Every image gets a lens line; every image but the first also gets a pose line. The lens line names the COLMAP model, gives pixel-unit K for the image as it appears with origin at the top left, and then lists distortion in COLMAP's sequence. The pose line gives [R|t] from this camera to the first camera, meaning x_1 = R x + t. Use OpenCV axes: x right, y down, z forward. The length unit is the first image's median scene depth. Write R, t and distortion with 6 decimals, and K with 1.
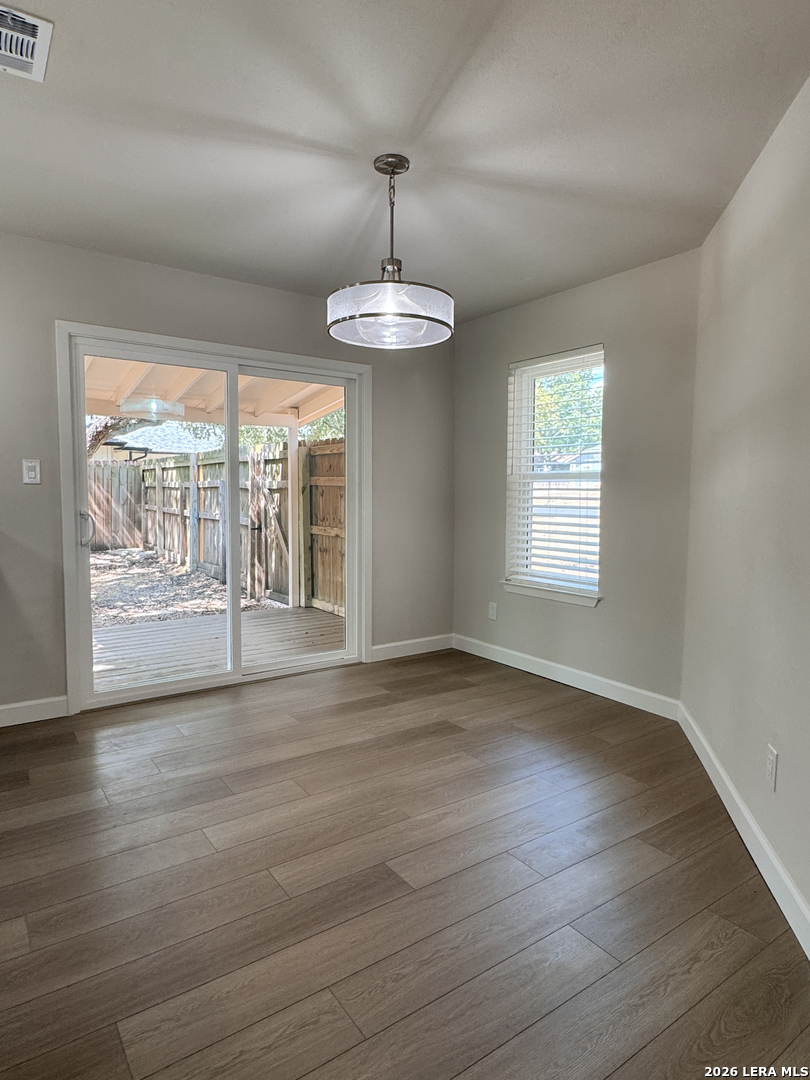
lens RADIAL K [[637.6, 0, 408.9], [0, 637.6, 538.1], [0, 0, 1]] dist [-0.000371, 0.005859]
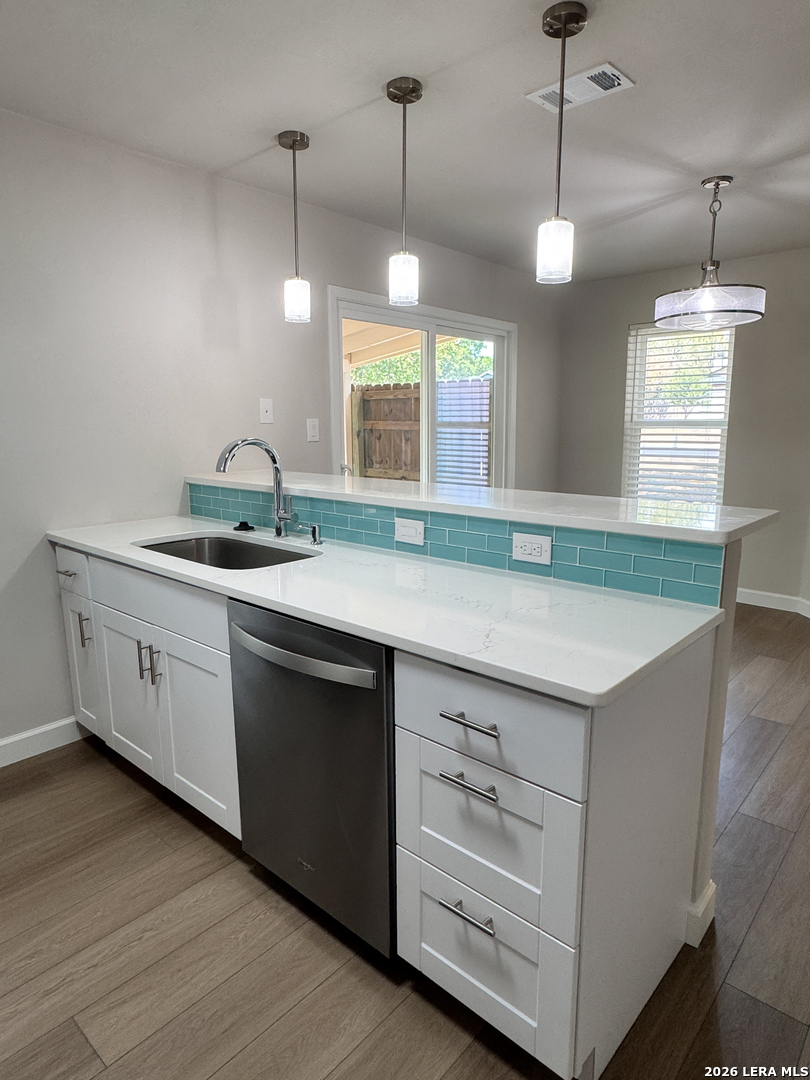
lens RADIAL K [[637.6, 0, 432.7], [0, 637.6, 552.7], [0, 0, 1]] dist [-0.000371, 0.005859]
pose [[0.970439, -0.061159, 0.233469, -0.474481], [0.031185, 0.991025, 0.129986, -0.023456], [-0.239323, -0.118863, 0.963637, -0.083571]]
